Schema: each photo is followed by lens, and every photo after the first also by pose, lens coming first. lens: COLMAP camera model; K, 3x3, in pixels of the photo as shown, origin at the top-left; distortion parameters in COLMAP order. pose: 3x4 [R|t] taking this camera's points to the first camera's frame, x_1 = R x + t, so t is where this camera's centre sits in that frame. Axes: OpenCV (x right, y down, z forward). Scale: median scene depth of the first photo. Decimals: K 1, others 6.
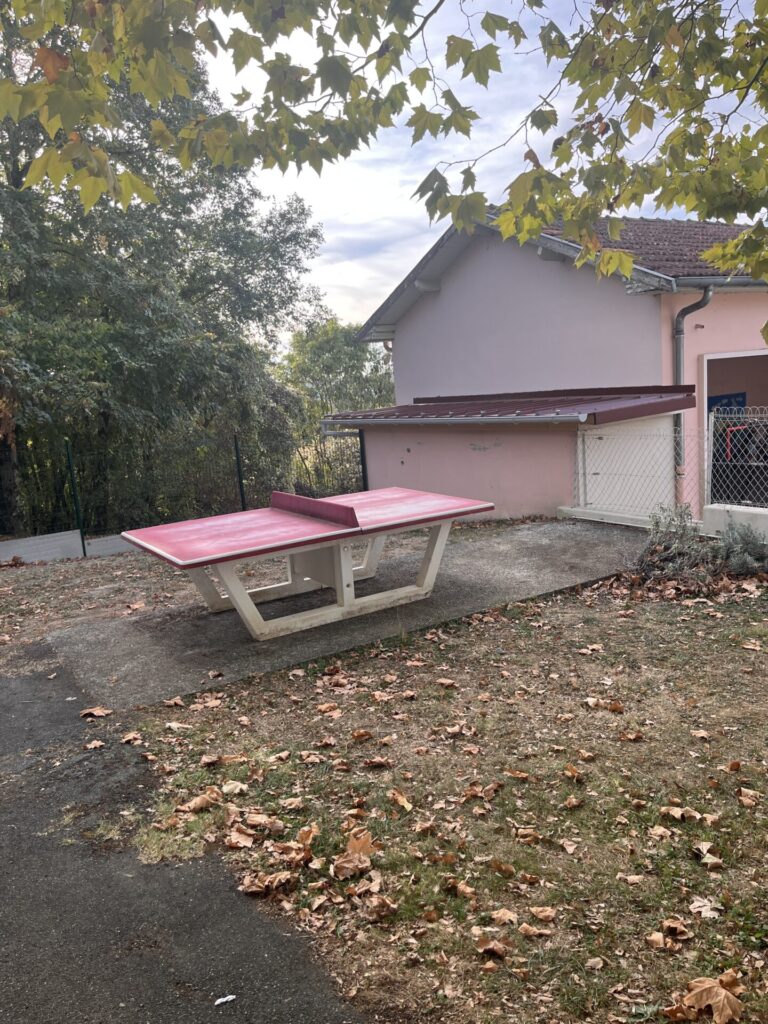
lens RADIAL K [[769.0, 0, 382.5], [0, 769.0, 512.0], [0, 0, 1]] dist [0.068869, -0.092953]
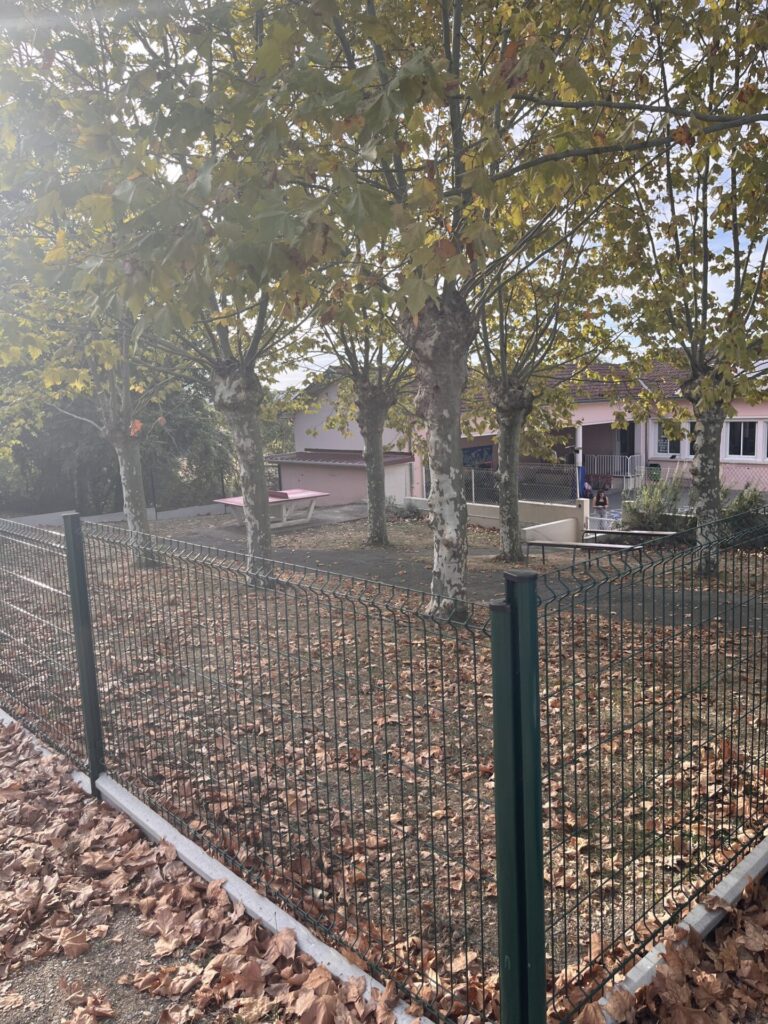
lens RADIAL K [[769.0, 0, 384.3], [0, 769.0, 513.2], [0, 0, 1]] dist [0.068869, -0.092953]
pose [[0.988101, 0.012163, 0.153323, -0.086895], [-0.007389, 0.999471, -0.031667, 0.115952], [-0.153627, 0.030158, 0.987669, -1.446878]]
